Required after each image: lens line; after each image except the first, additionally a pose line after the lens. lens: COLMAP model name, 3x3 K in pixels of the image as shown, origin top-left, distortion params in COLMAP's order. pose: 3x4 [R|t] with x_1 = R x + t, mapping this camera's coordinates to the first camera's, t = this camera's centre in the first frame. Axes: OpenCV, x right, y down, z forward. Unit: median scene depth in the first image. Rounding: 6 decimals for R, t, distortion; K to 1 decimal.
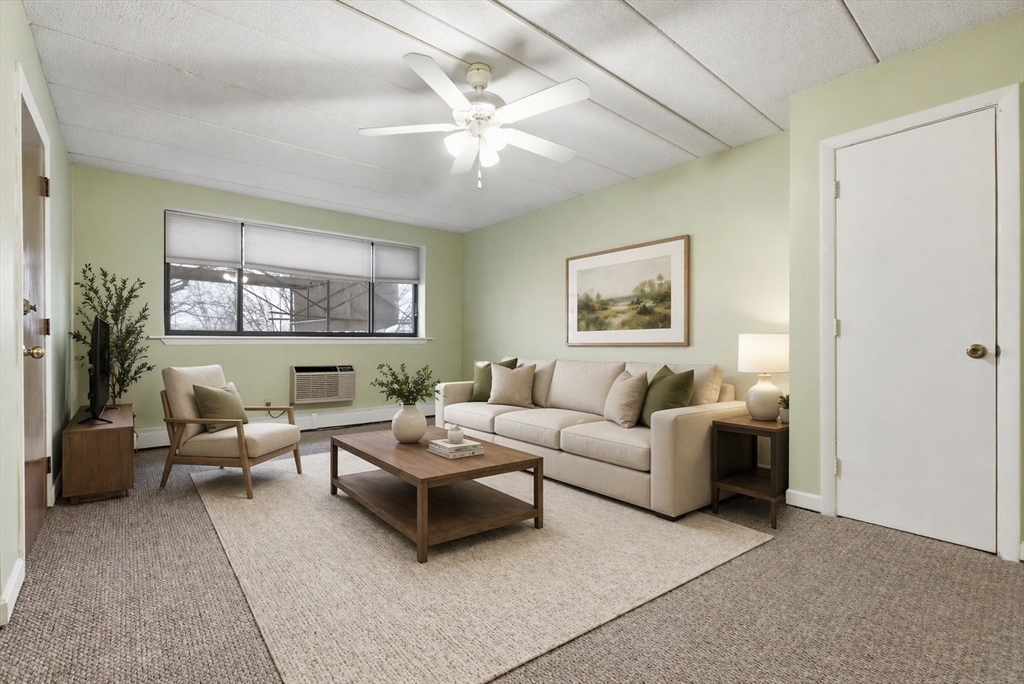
lens RADIAL K [[459.3, 0, 511.9], [0, 459.3, 343.0], [0, 0, 1]] dist [-0.013937, 0.005098]
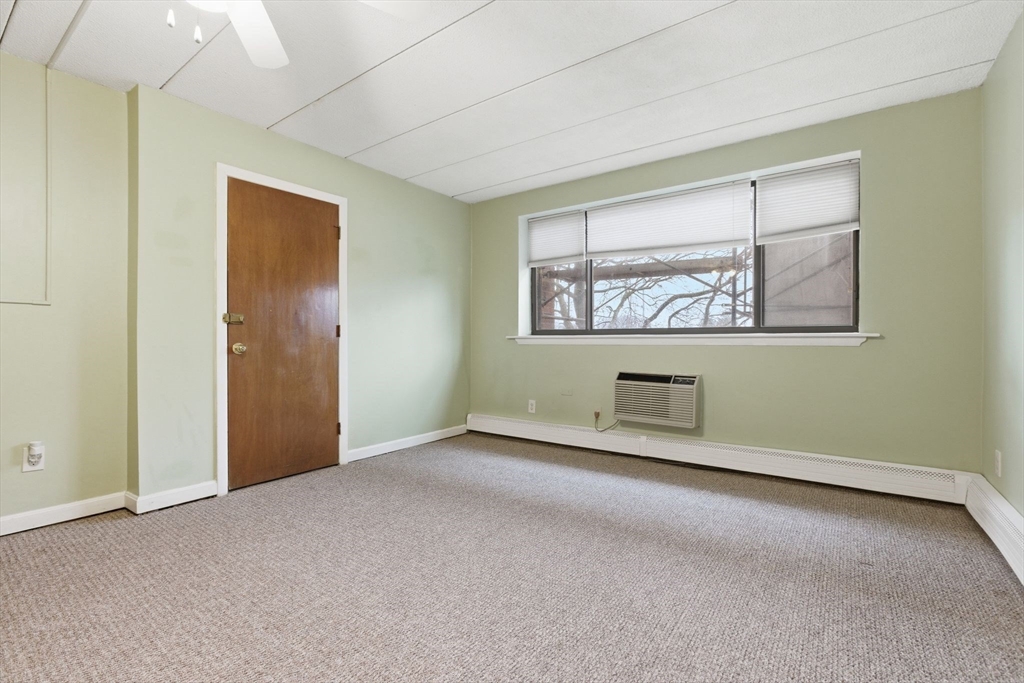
lens RADIAL K [[459.3, 0, 512.8], [0, 459.3, 341.9], [0, 0, 1]] dist [-0.013937, 0.005098]
pose [[0.231276, 0.001393, -0.972887, 0.246018], [-0.000836, 0.999999, 0.001233, -0.002094], [0.972888, 0.000528, 0.231277, 0.600771]]
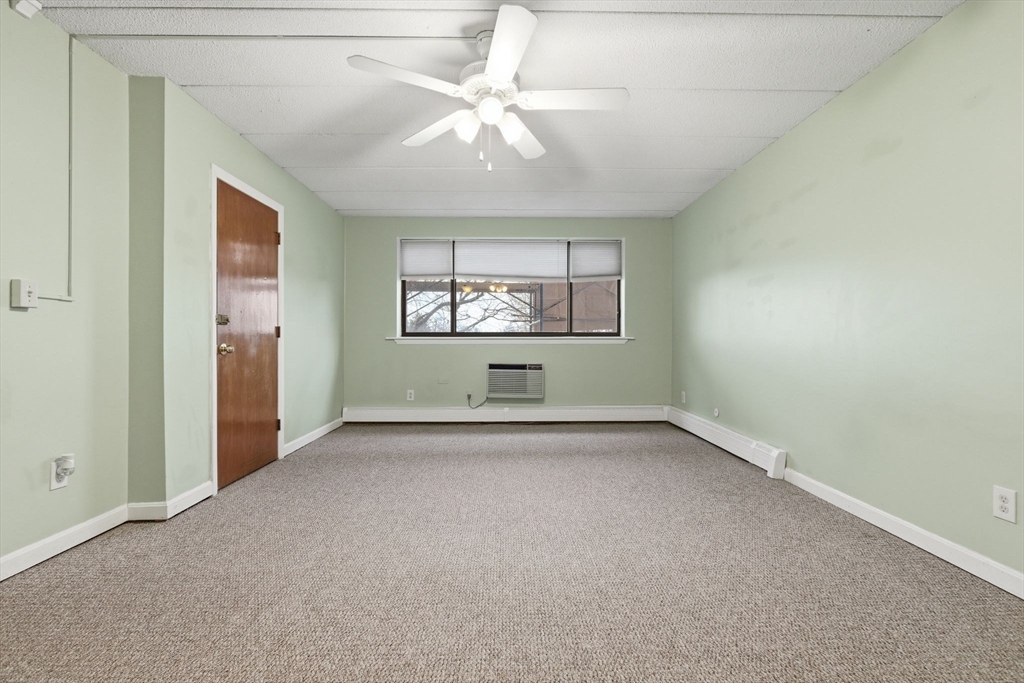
lens RADIAL K [[459.3, 0, 511.7], [0, 459.3, 341.5], [0, 0, 1]] dist [-0.013937, 0.005098]
pose [[0.774312, -0.000671, -0.632804, 0.257994], [0.000215, 1.000000, -0.000797, -0.001621], [0.632804, 0.000481, 0.774312, 0.162446]]
